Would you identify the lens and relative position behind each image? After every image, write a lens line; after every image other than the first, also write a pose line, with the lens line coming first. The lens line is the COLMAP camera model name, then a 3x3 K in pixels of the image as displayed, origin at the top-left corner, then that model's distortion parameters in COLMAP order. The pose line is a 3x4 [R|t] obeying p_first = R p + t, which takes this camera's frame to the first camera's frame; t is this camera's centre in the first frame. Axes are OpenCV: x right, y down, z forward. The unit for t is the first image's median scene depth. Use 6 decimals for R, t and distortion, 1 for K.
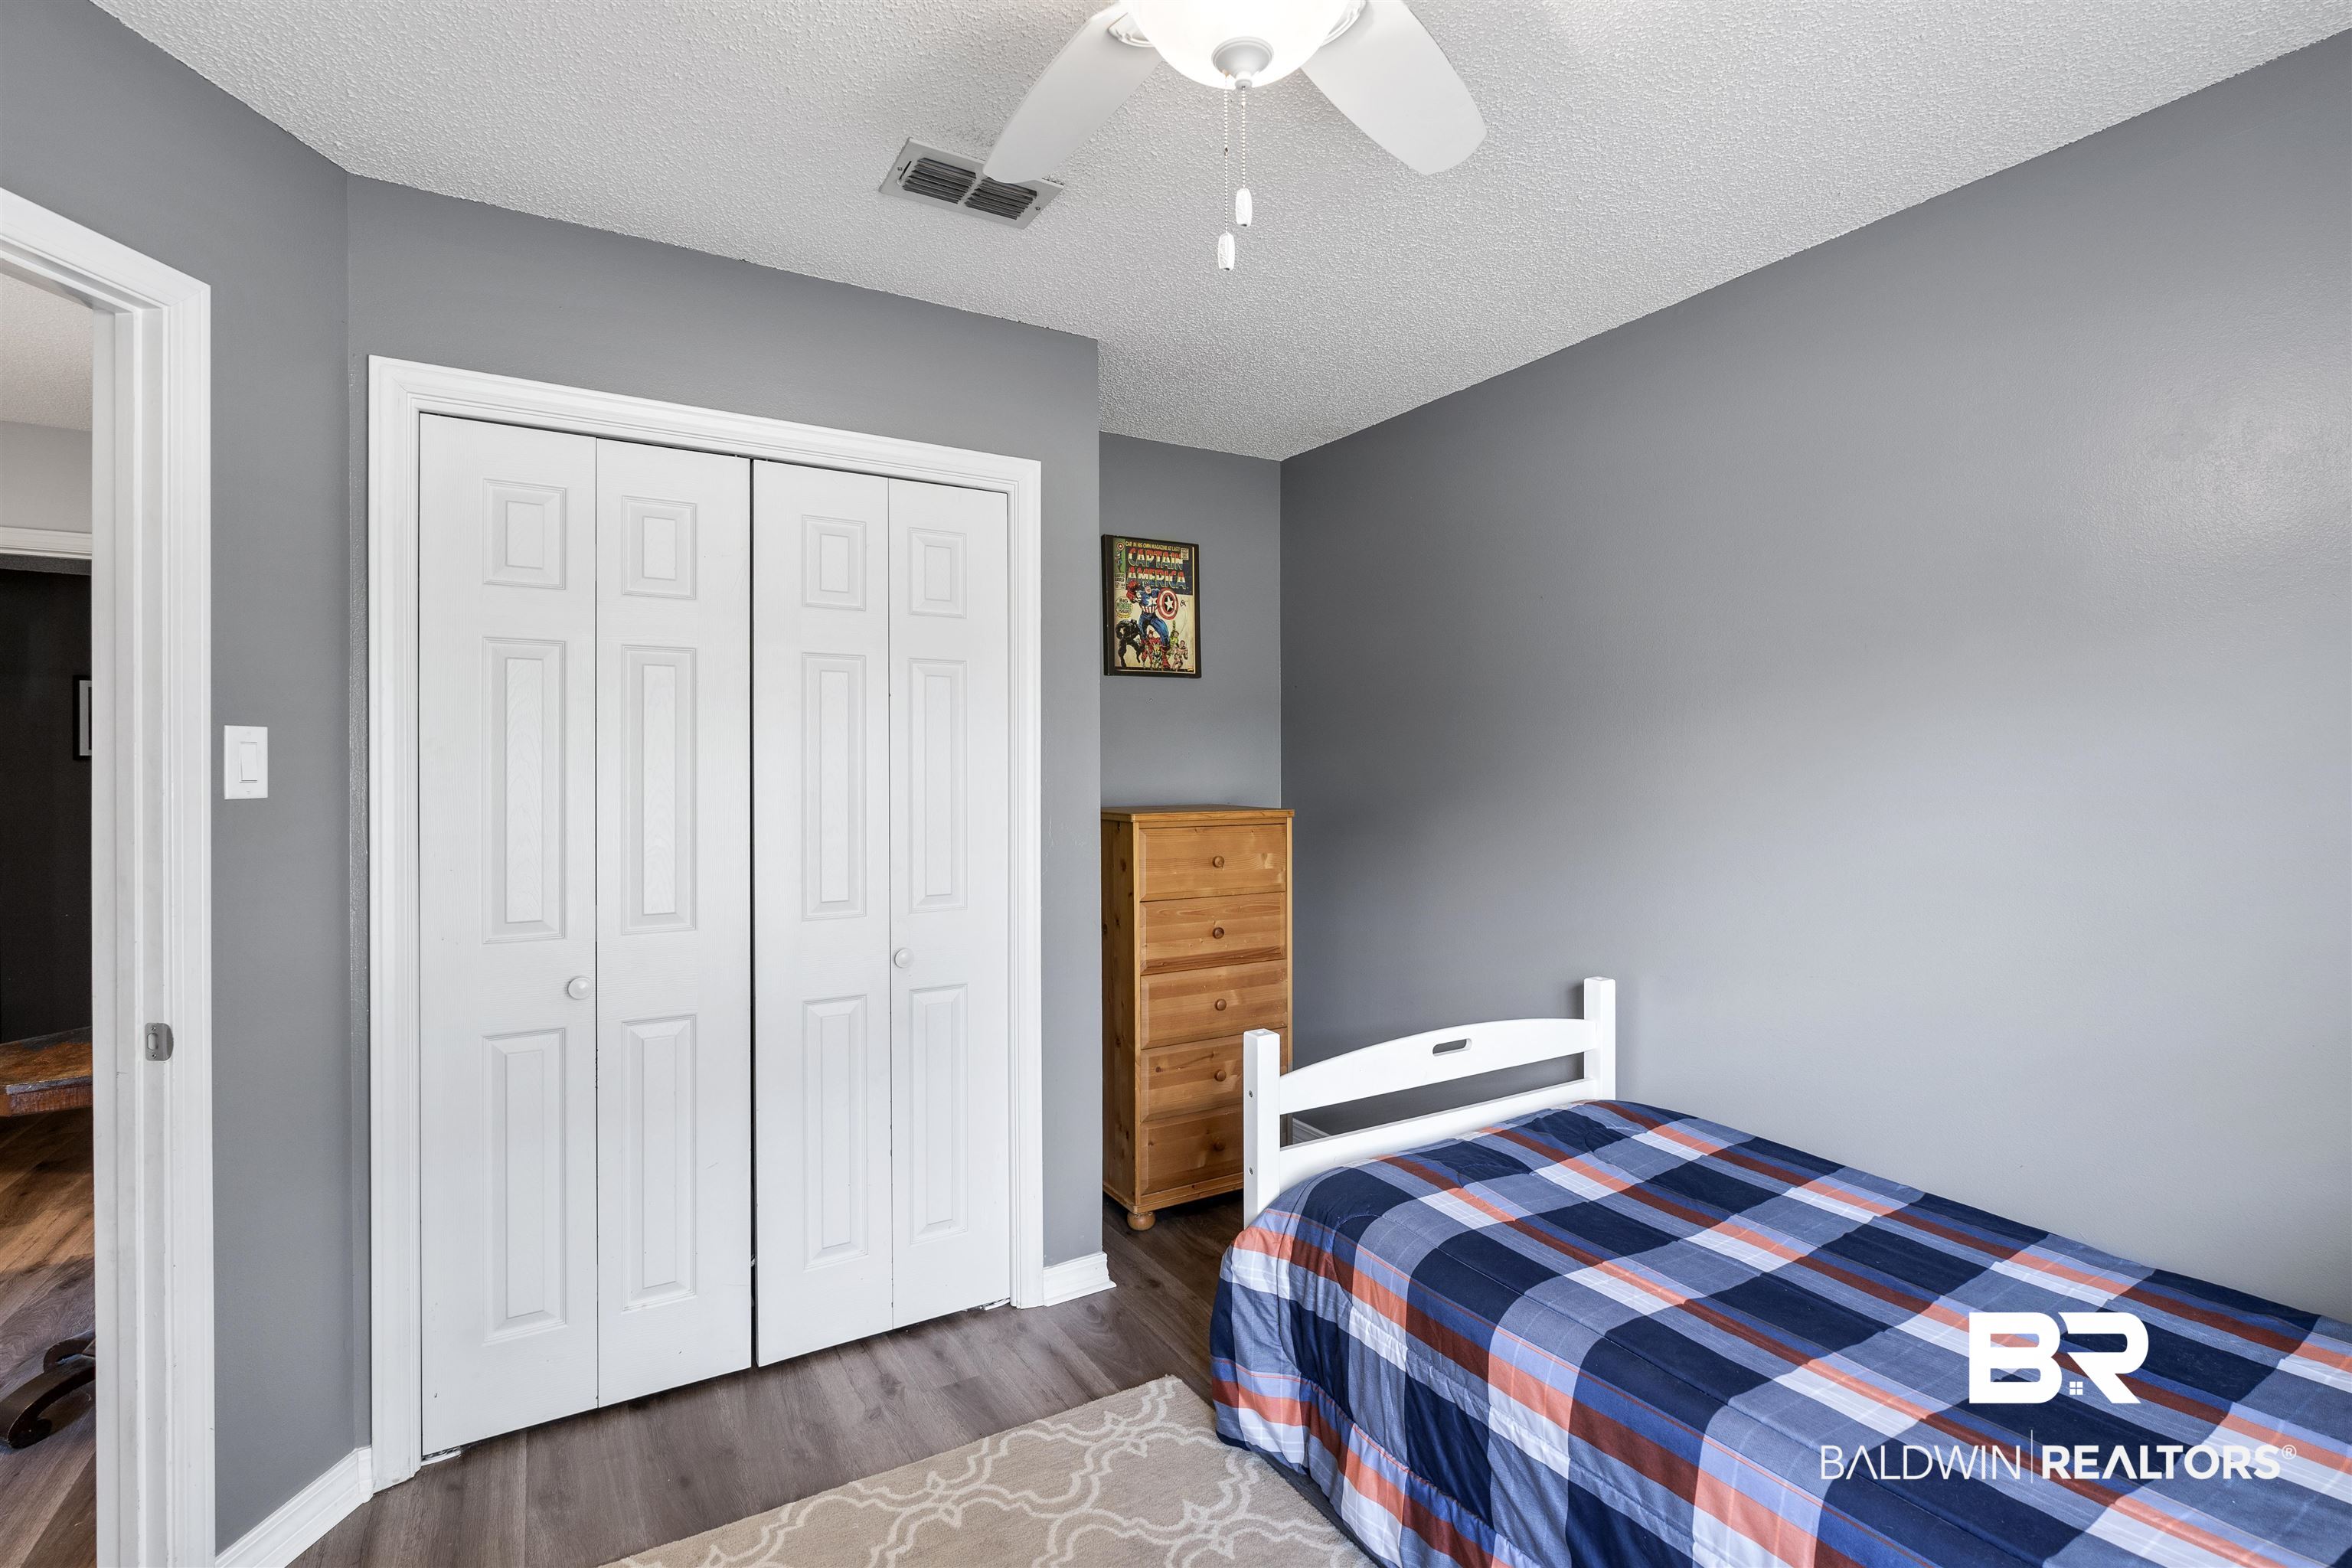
lens RADIAL K [[1064.8, 0, 1174.7], [0, 1064.8, 774.9], [0, 0, 1]] dist [0.000138, 0.000001]
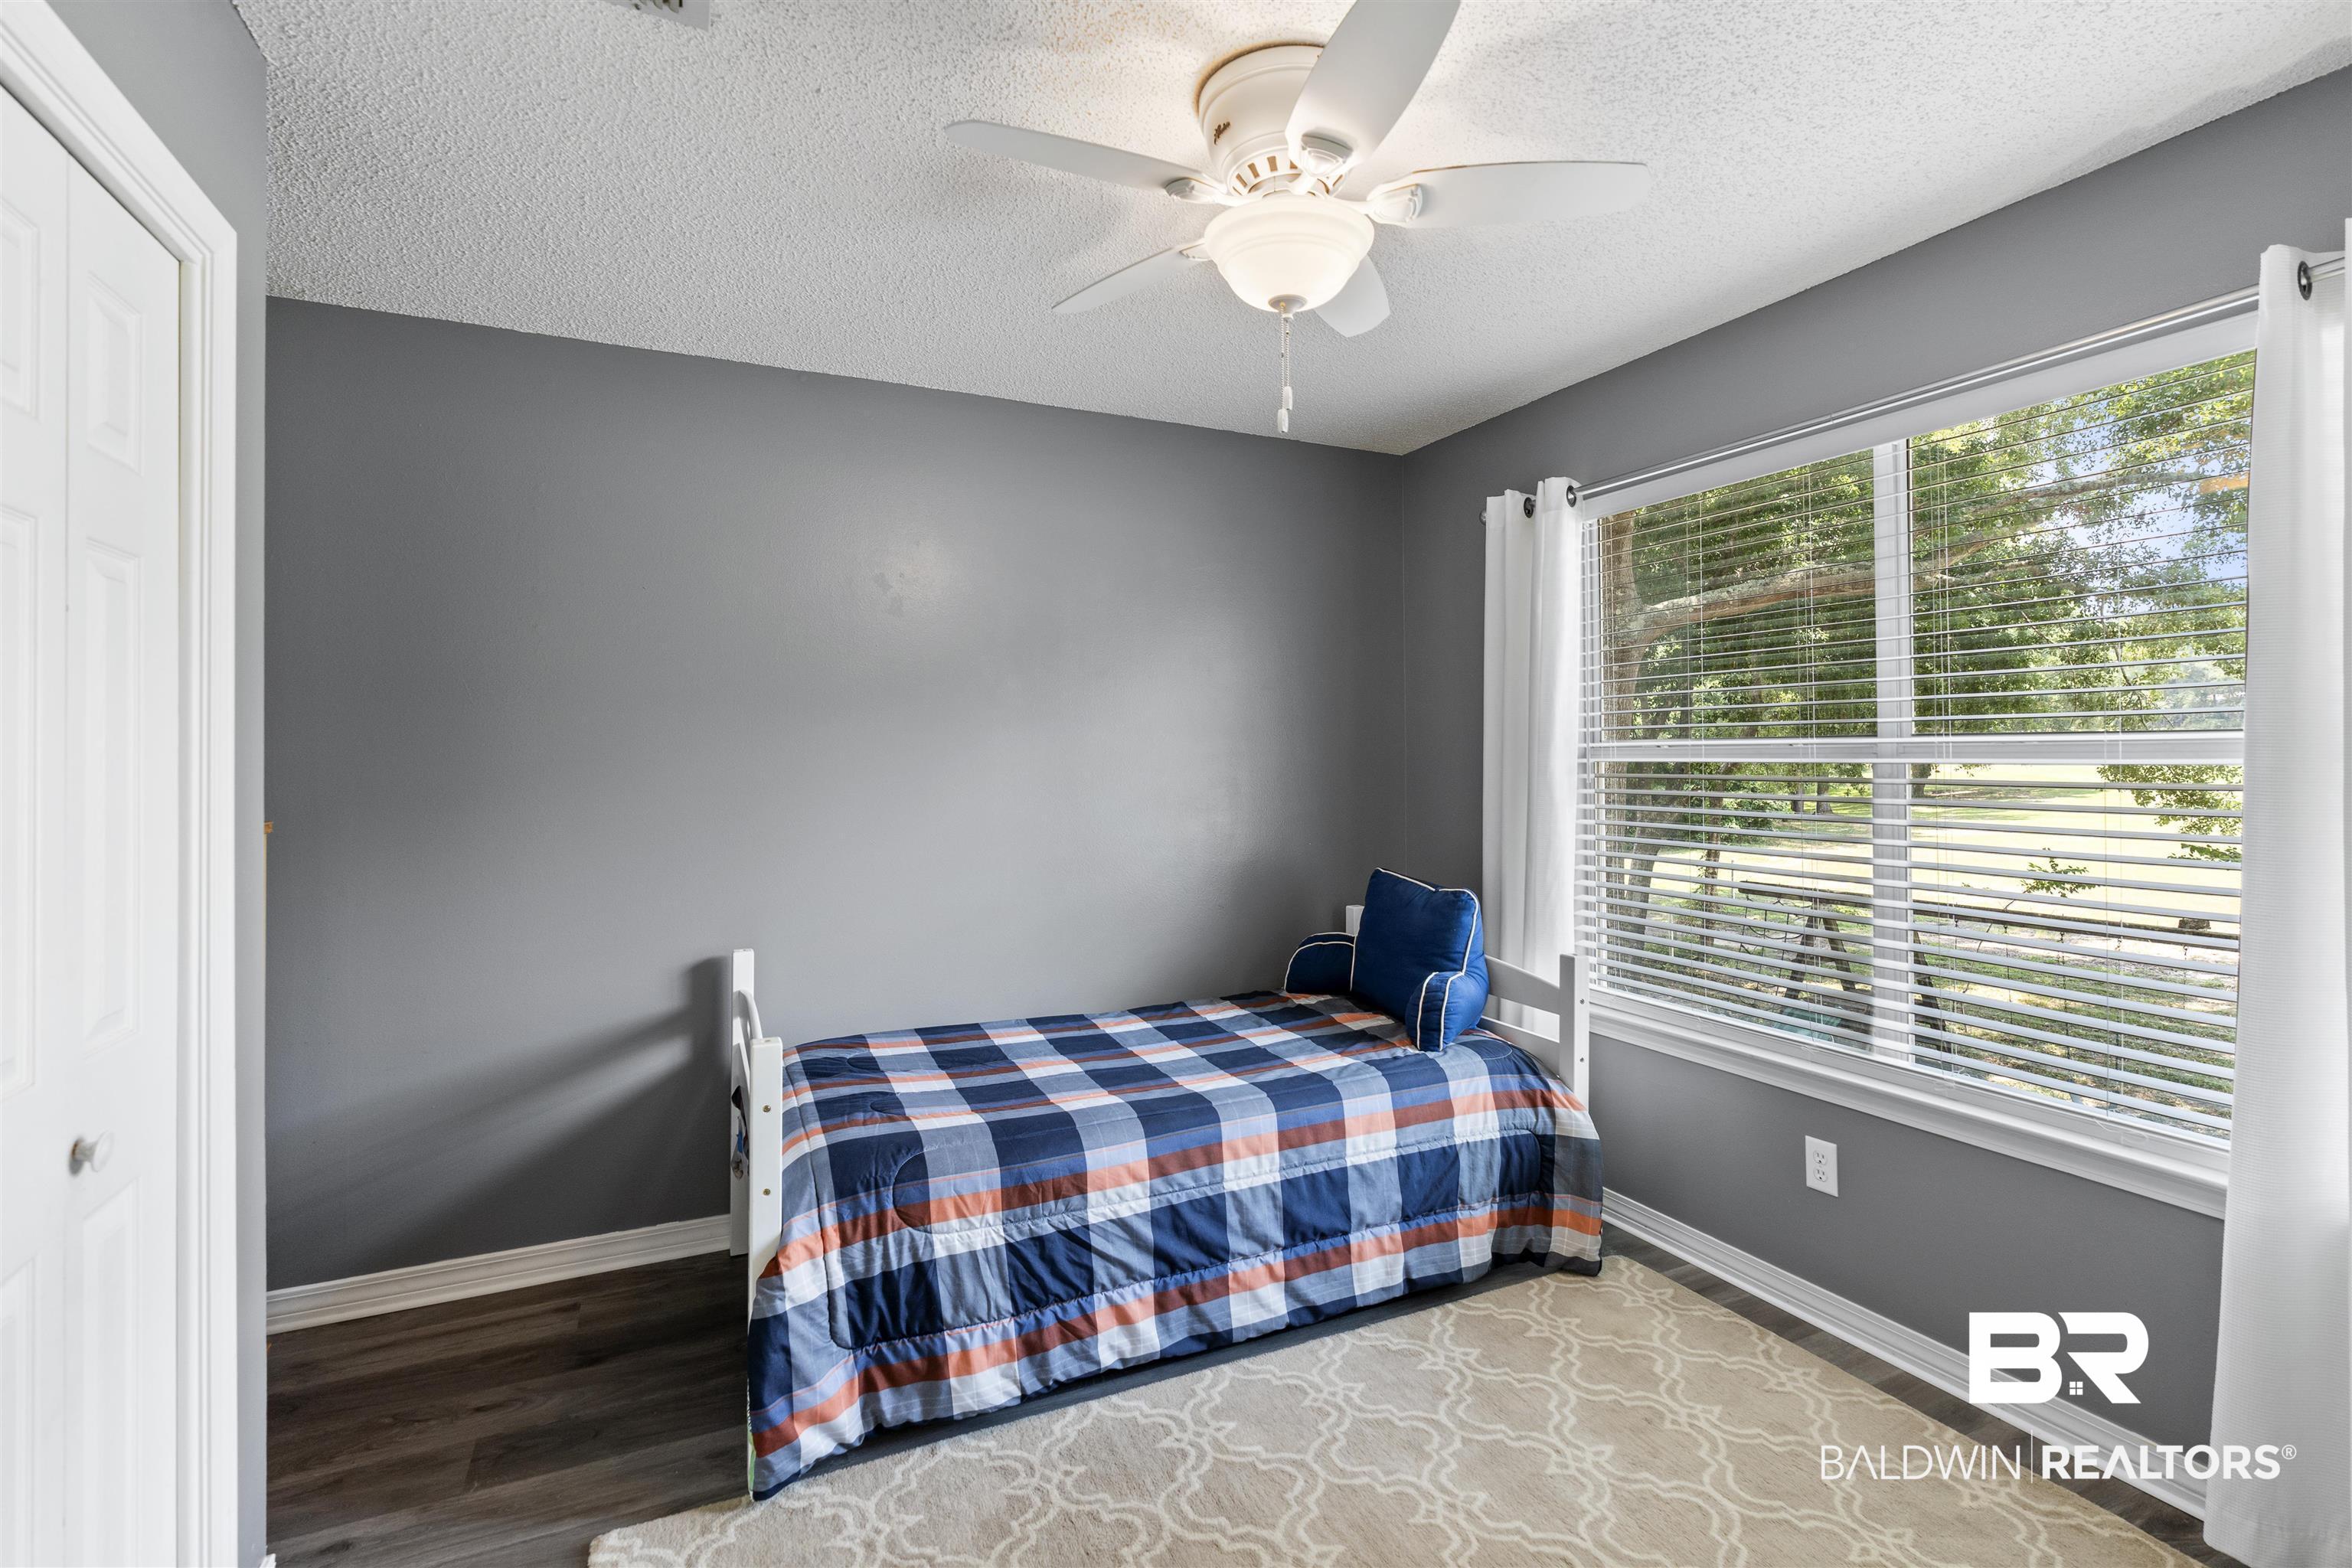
lens RADIAL K [[1064.8, 0, 1176.6], [0, 1064.8, 771.3], [0, 0, 1]] dist [0.000138, 0.000001]
pose [[0.103936, -0.009345, 0.994540, -0.984659], [0.013374, 0.999879, 0.007998, 0.004215], [-0.994494, 0.012469, 0.104048, 0.663092]]
